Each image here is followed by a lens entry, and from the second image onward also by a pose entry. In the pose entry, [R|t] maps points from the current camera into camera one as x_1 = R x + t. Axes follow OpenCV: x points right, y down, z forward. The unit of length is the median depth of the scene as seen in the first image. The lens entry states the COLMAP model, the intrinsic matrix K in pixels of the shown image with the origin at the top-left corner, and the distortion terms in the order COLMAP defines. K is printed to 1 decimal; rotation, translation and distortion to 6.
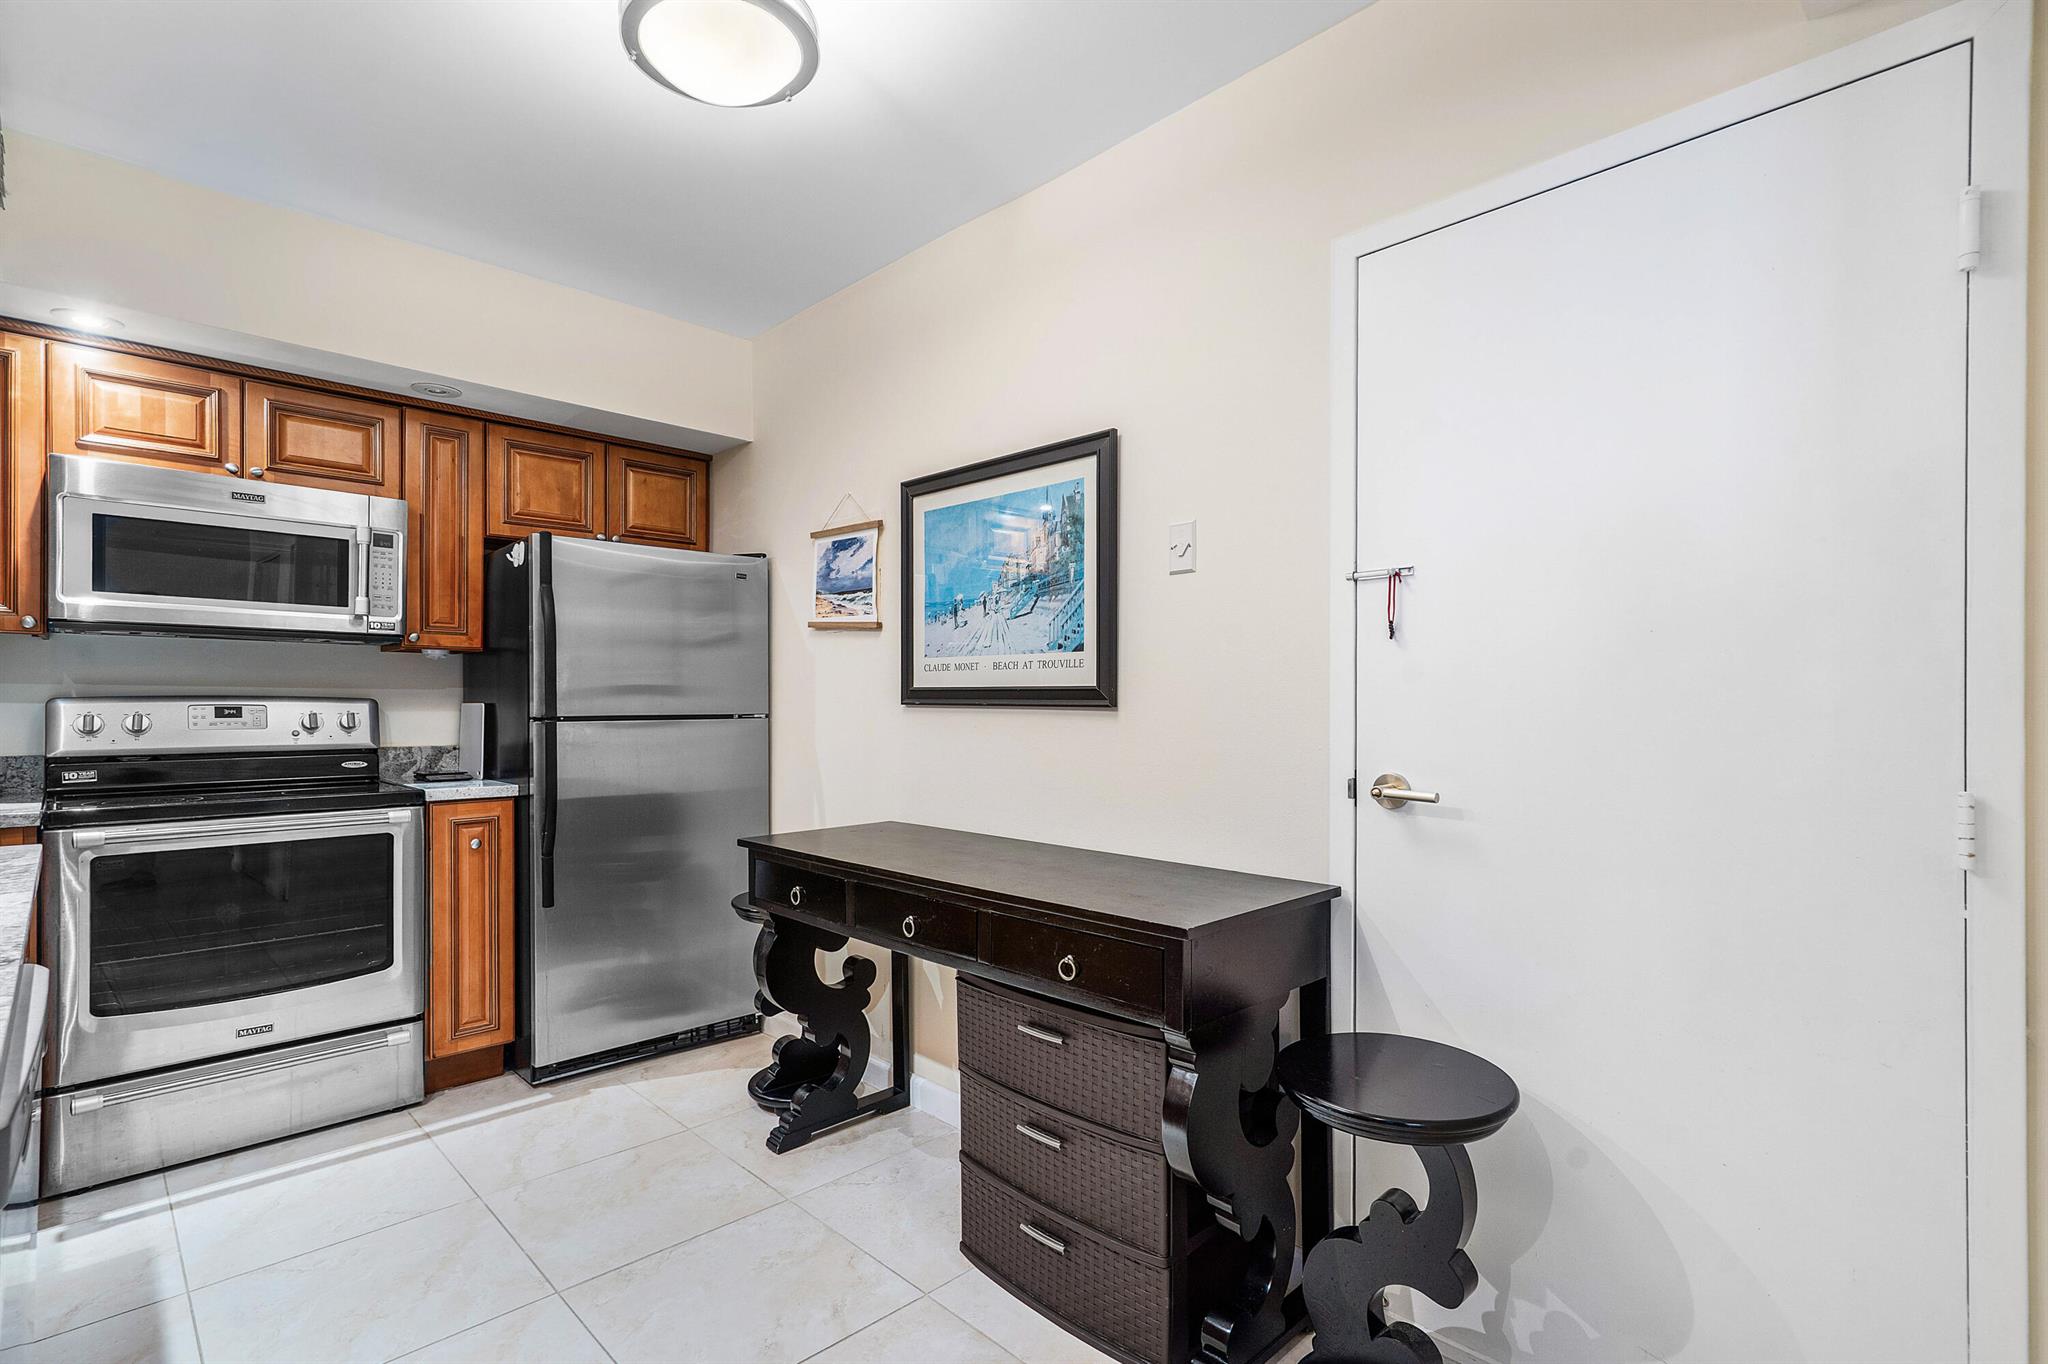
lens RADIAL K [[963.5, 0, 1016.5], [0, 963.5, 696.3], [0, 0, 1]] dist [0.008346, 0.000354]
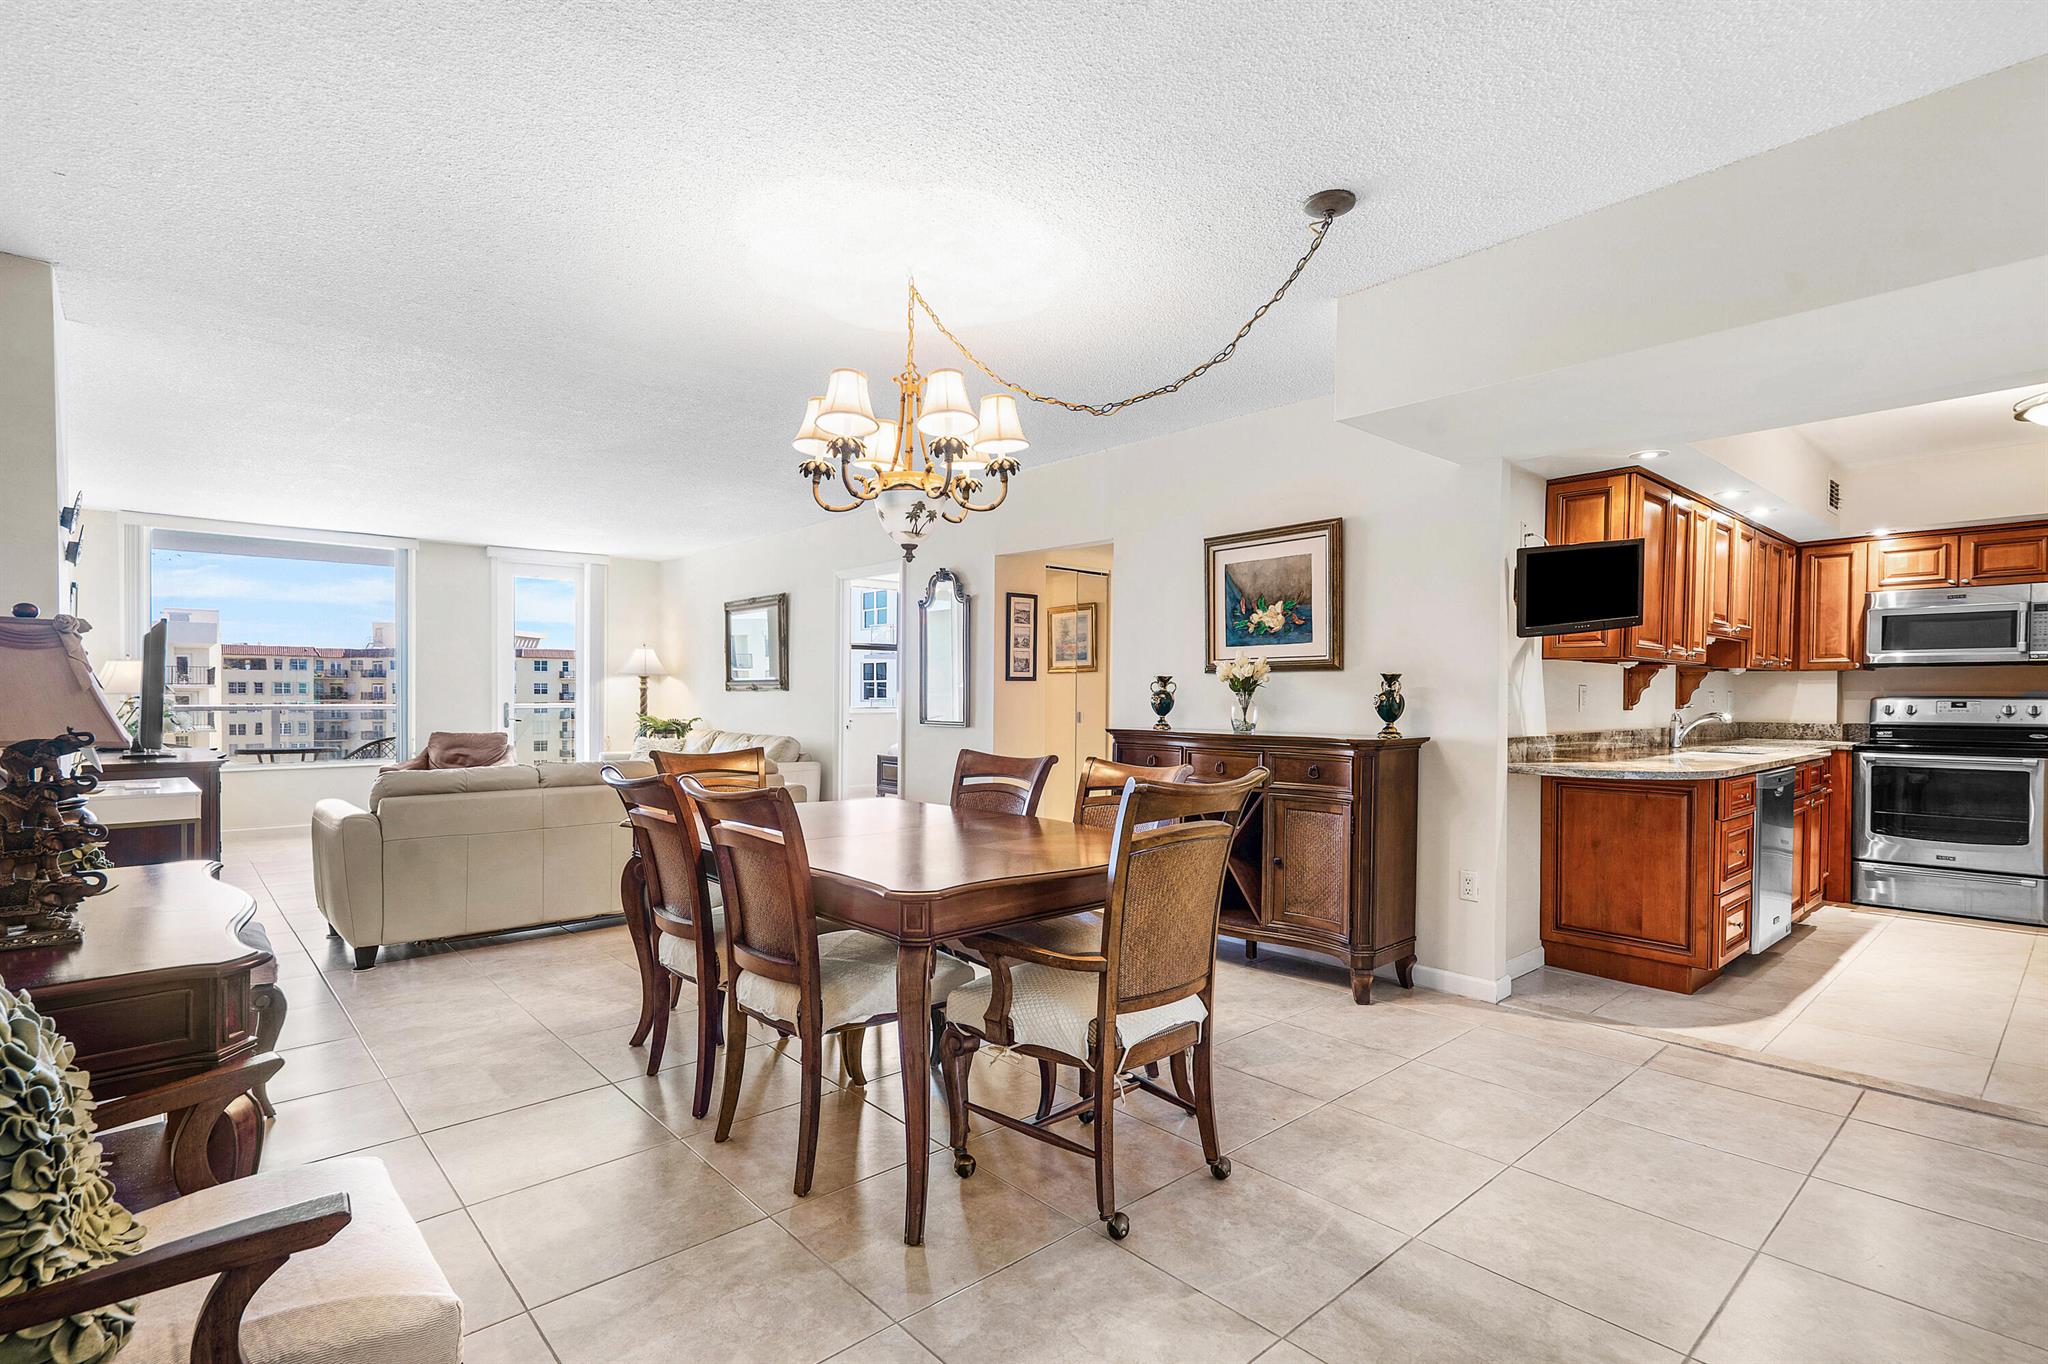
lens RADIAL K [[963.5, 0, 1022.9], [0, 963.5, 717.6], [0, 0, 1]] dist [0.008346, 0.000354]
pose [[-0.045839, 0.022462, -0.998696, 1.223417], [0.005392, 0.999738, 0.022238, -0.011848], [0.998934, -0.004366, -0.045948, -0.781322]]
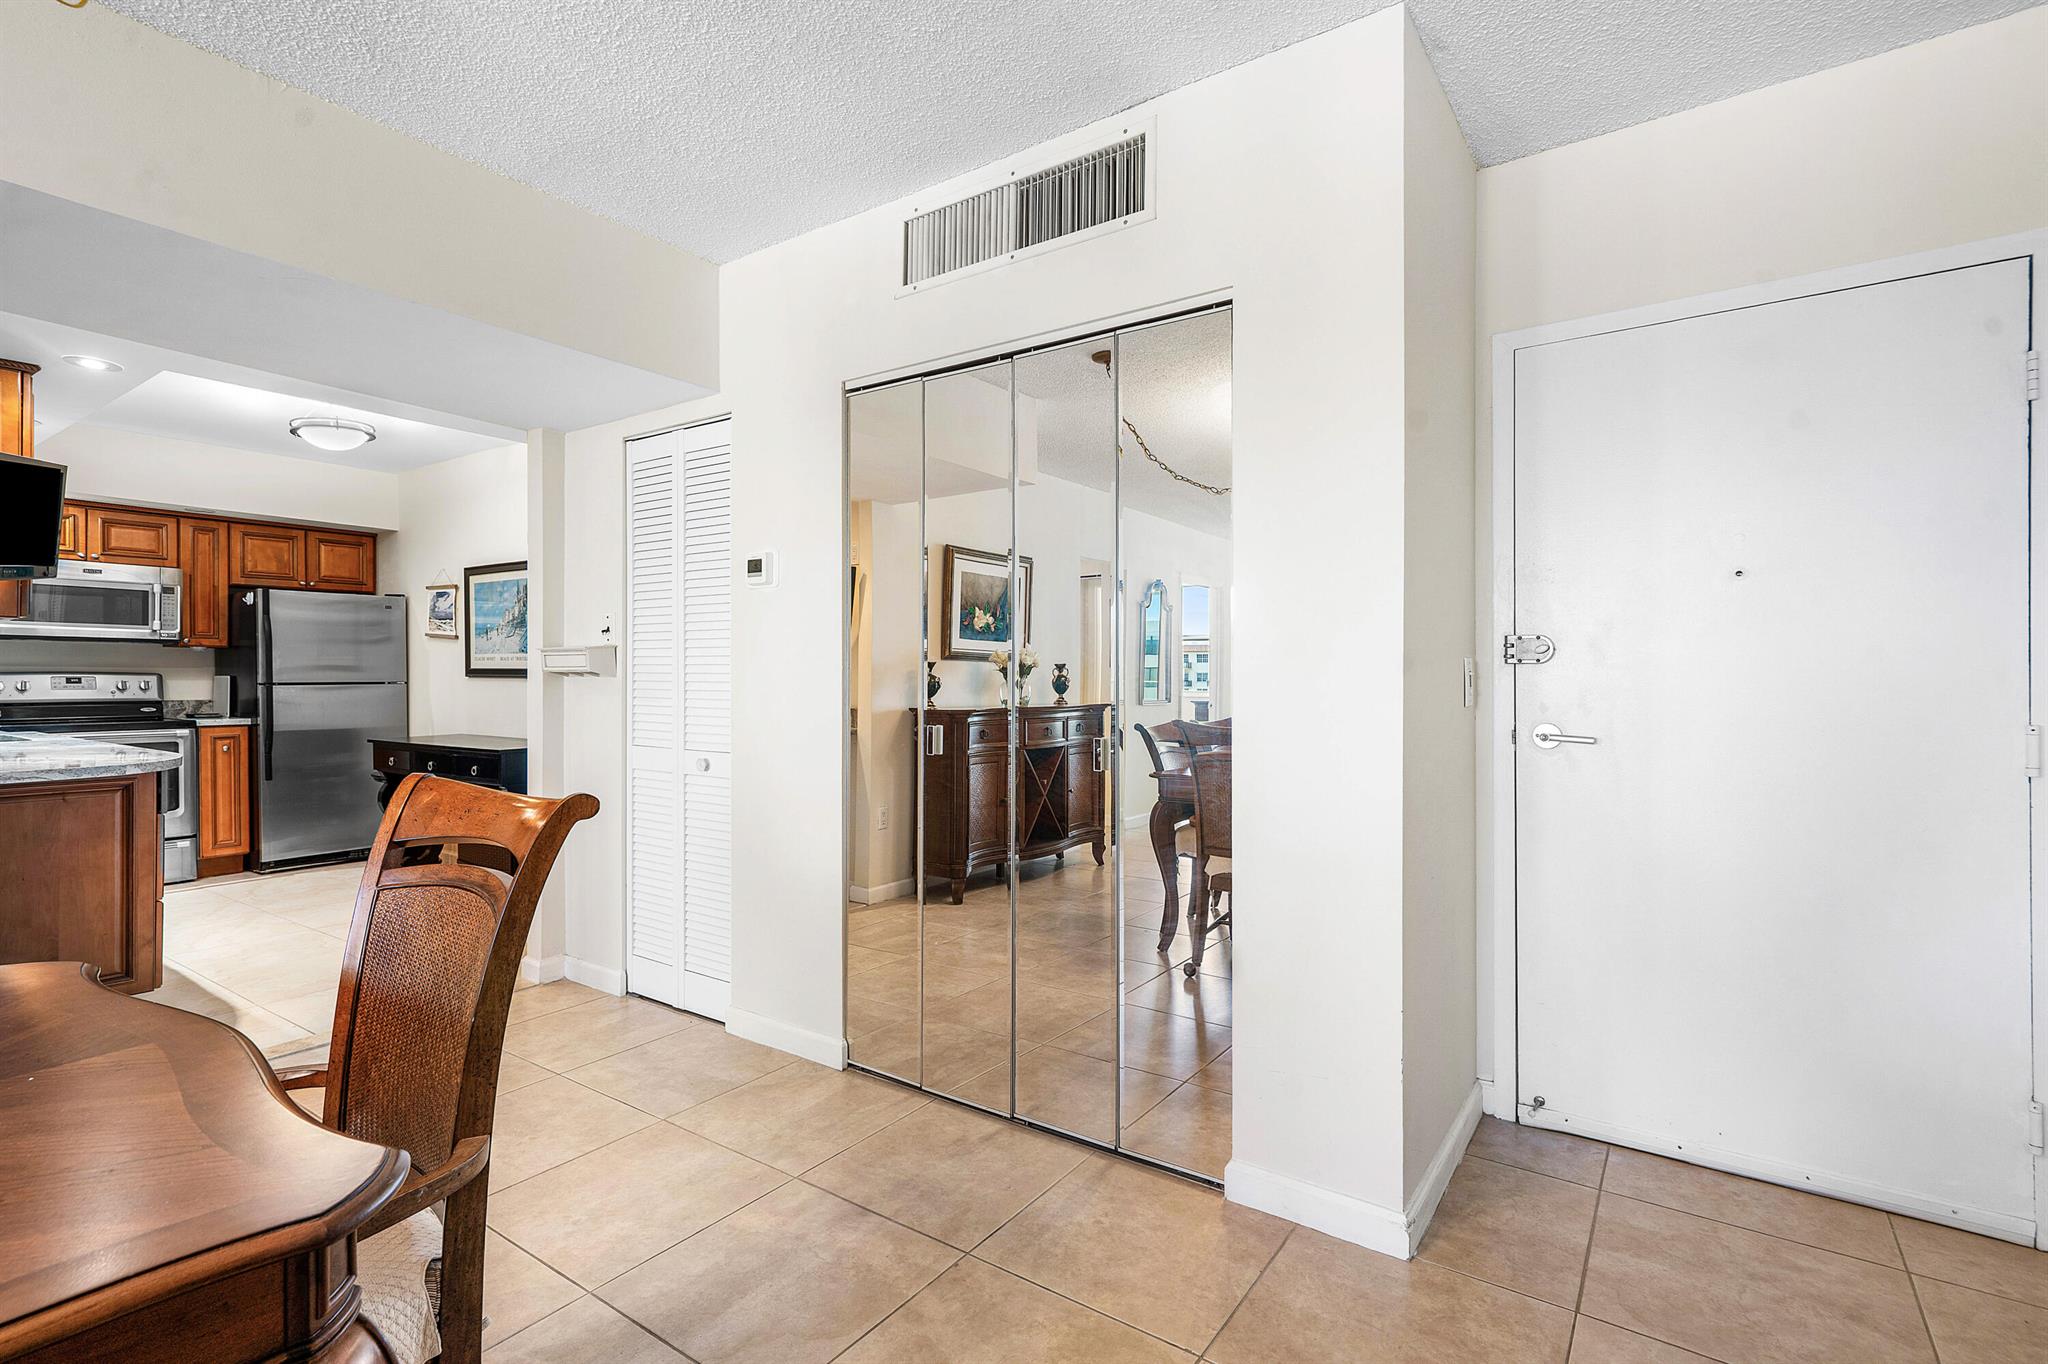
lens RADIAL K [[963.5, 0, 1021.6], [0, 963.5, 677.4], [0, 0, 1]] dist [0.008346, 0.000354]
pose [[0.981570, -0.000309, 0.191104, 0.643571], [-0.002019, 0.999926, 0.011989, -0.016765], [-0.191094, -0.012154, 0.981497, -1.226219]]
